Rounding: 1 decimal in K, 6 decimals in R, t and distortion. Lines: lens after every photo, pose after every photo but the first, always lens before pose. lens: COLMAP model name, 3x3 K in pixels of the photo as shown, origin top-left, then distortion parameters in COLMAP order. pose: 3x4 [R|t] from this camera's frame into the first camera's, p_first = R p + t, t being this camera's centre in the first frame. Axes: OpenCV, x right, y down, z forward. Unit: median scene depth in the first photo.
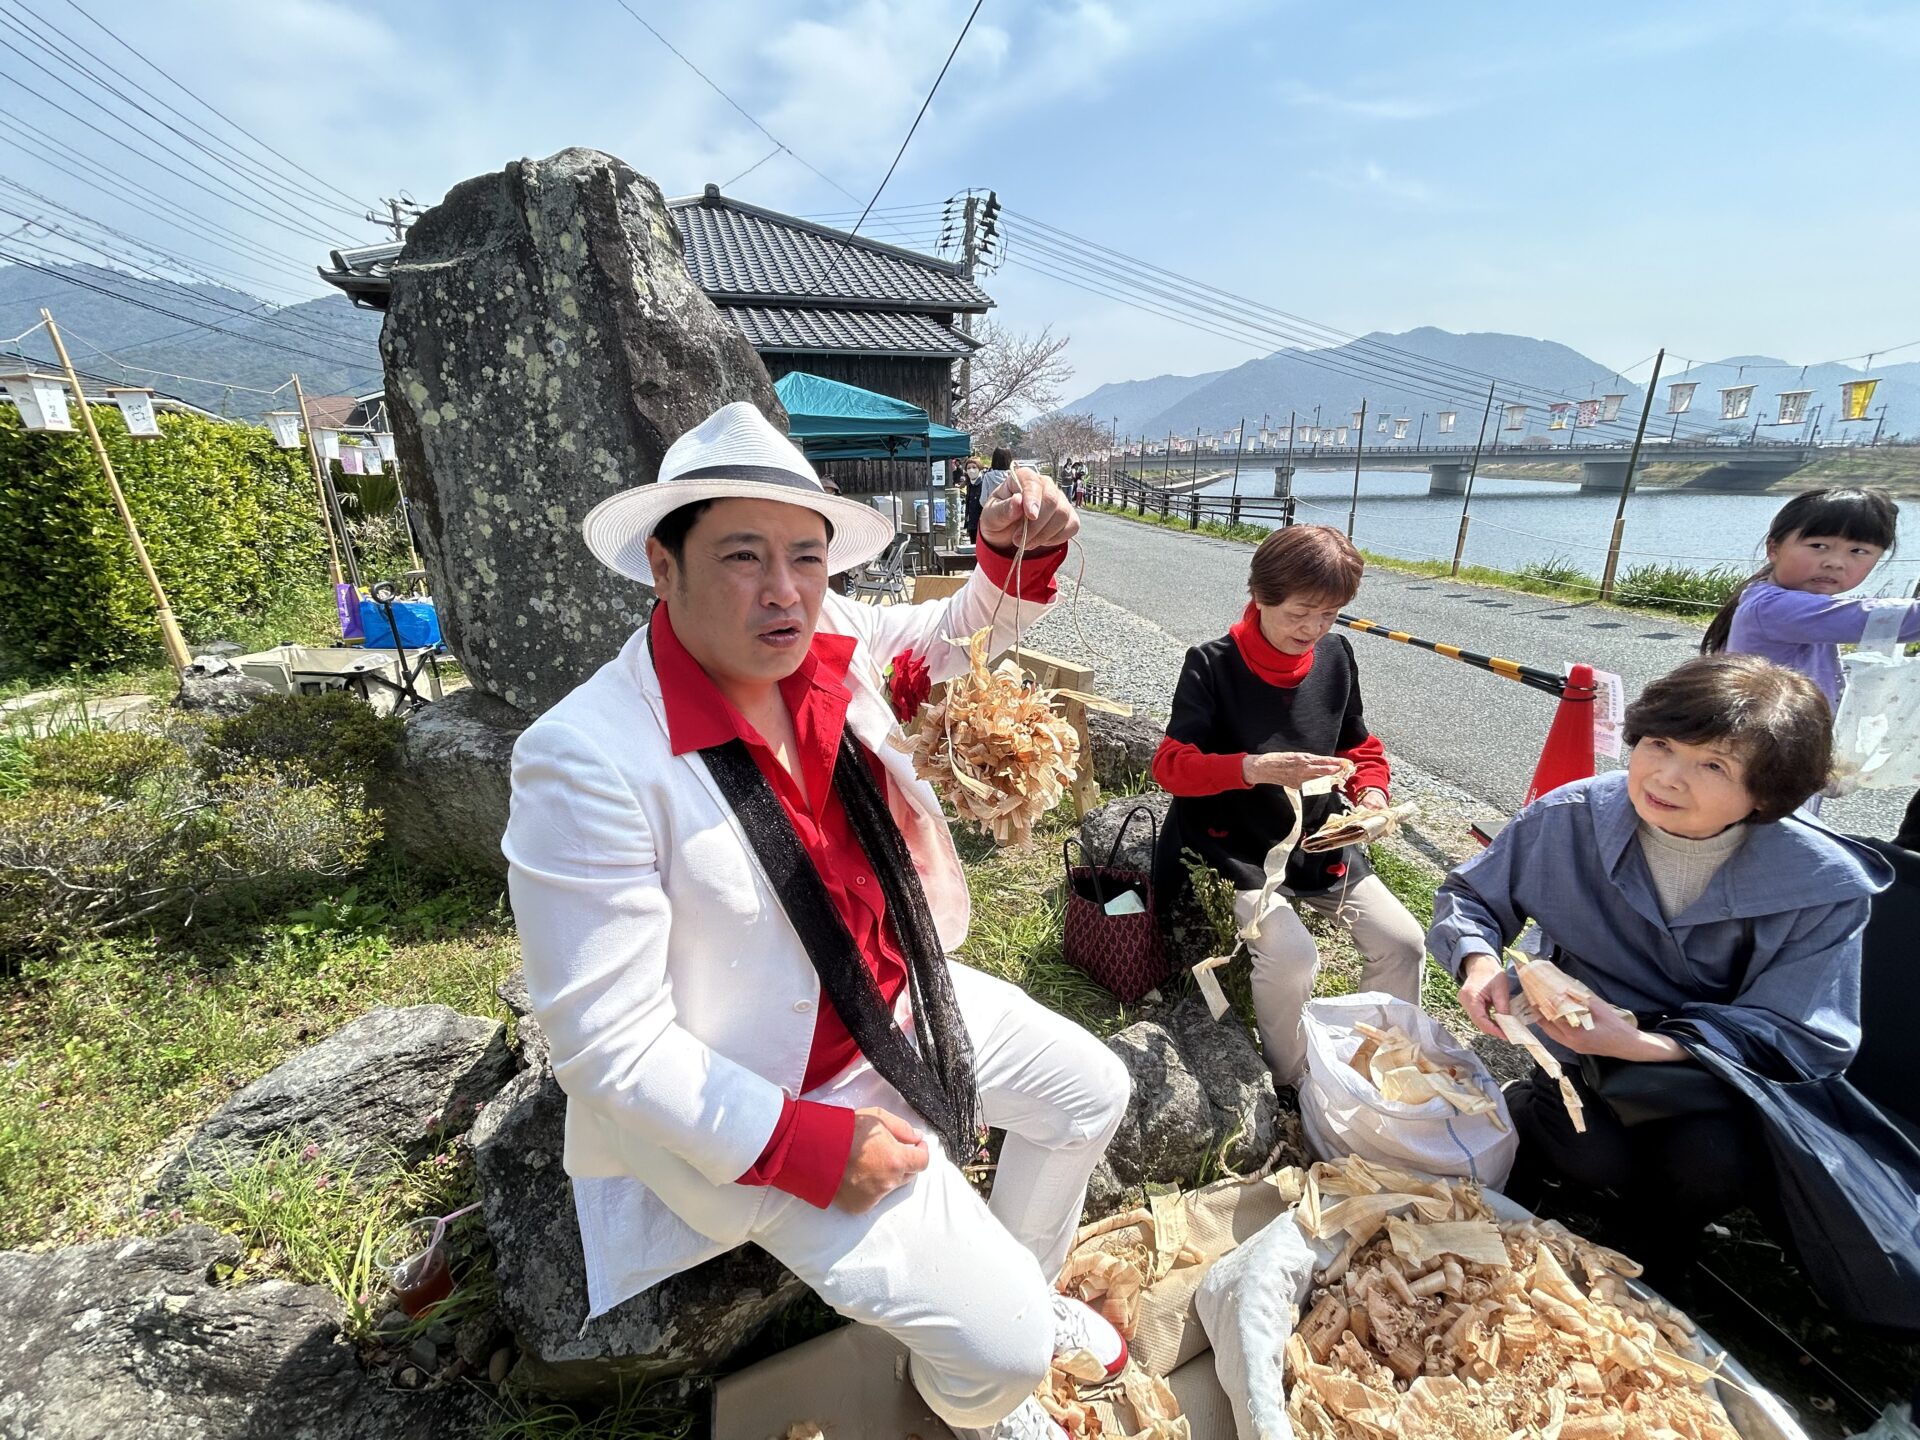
lens RADIAL K [[771.5, 0, 957.8], [0, 771.5, 719.4], [0, 0, 1]] dist [0.001972, 0.000783]
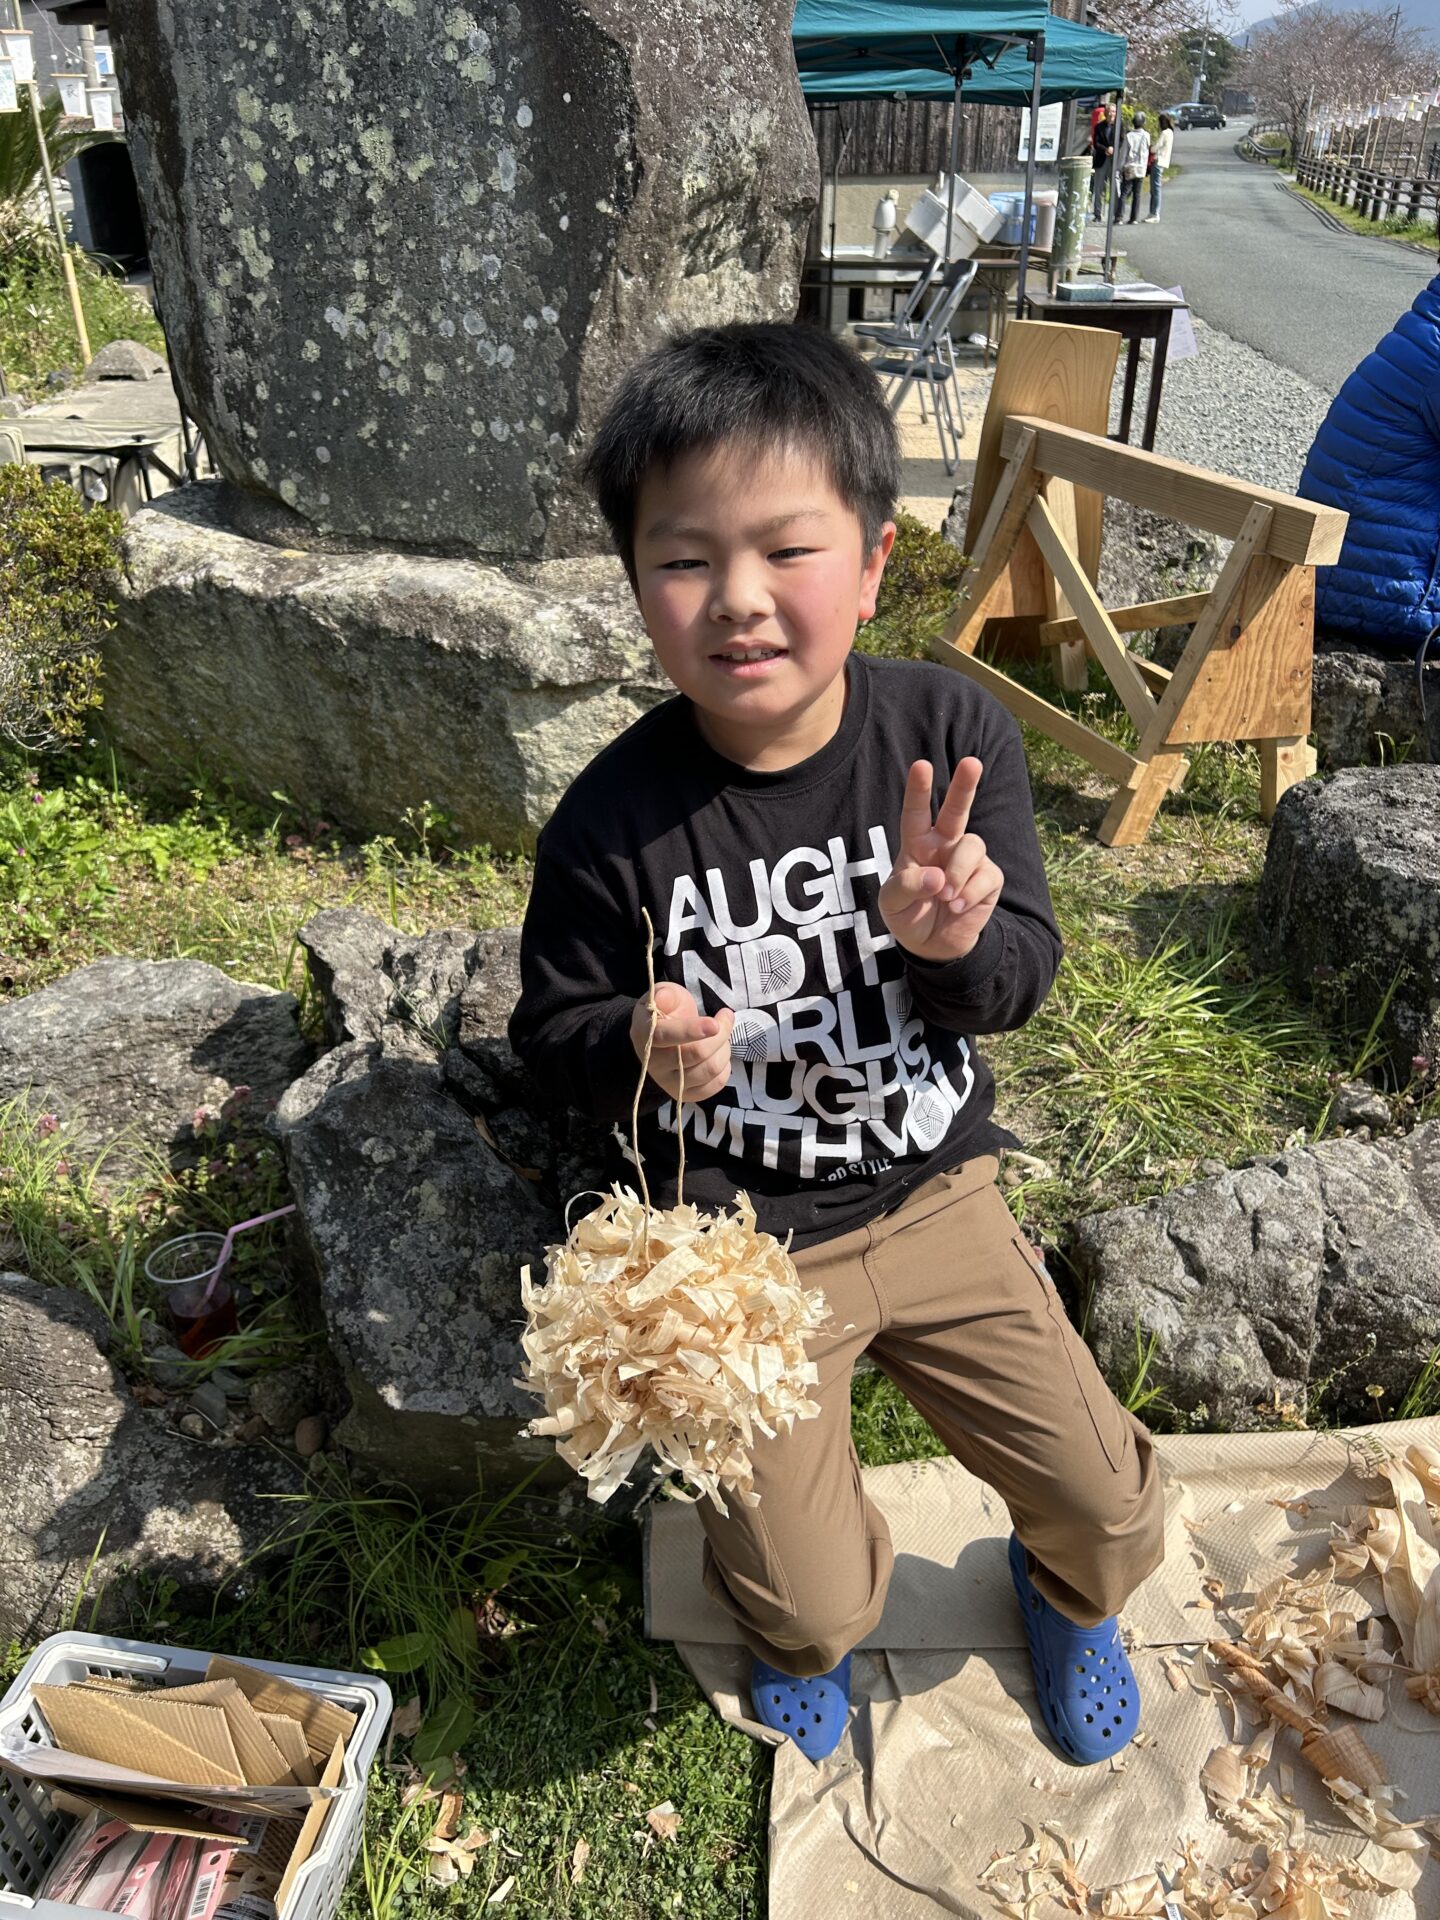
lens RADIAL K [[1456.6, 0, 721.5], [0, 1456.6, 960.1], [0, 0, 1]] dist [0.023194, -0.009860]
pose [[0.978106, 0.117624, -0.171675, -0.030212], [-0.081482, 0.975541, 0.204158, 0.067918], [0.191490, -0.185700, 0.963767, -0.069583]]
